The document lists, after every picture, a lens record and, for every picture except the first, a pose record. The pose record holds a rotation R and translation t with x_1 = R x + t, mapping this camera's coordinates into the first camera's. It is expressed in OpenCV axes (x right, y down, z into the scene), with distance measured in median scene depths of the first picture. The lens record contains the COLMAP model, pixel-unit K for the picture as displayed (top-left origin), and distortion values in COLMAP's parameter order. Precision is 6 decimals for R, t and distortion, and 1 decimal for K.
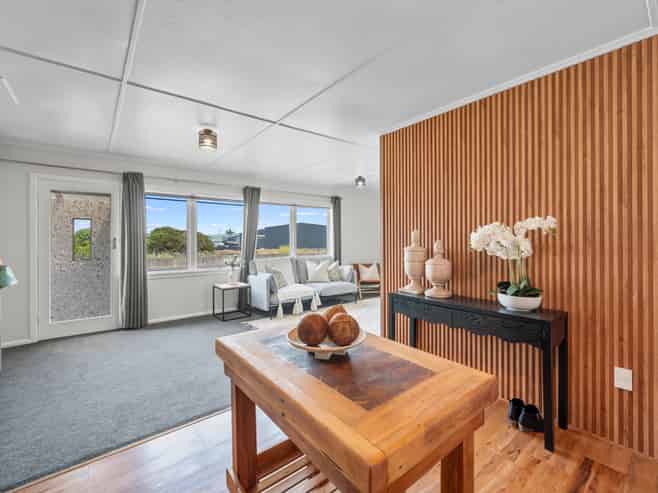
lens RADIAL K [[291.8, 0, 329.6], [0, 291.8, 241.9], [0, 0, 1]] dist [0.002325, -0.000351]
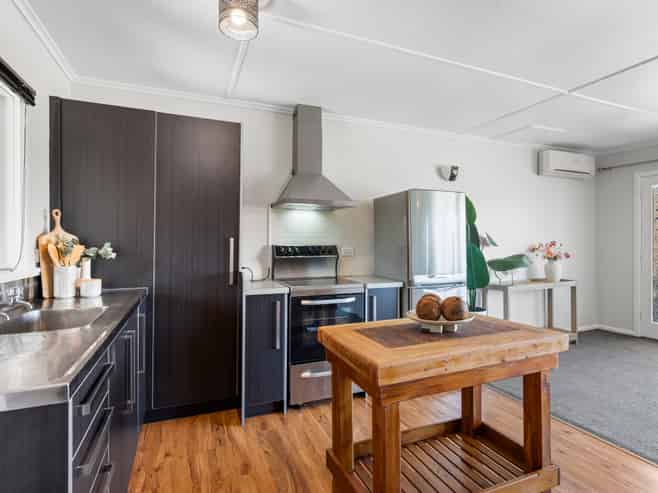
lens RADIAL K [[342.8, 0, 329.0], [0, 342.8, 246.5], [0, 0, 1]] dist [-0.001110, -0.000213]
pose [[-0.277018, 0.010132, -0.960811, 0.328531], [0.005911, 0.999943, 0.008840, 0.005137], [0.960846, -0.003230, -0.277063, 0.215217]]
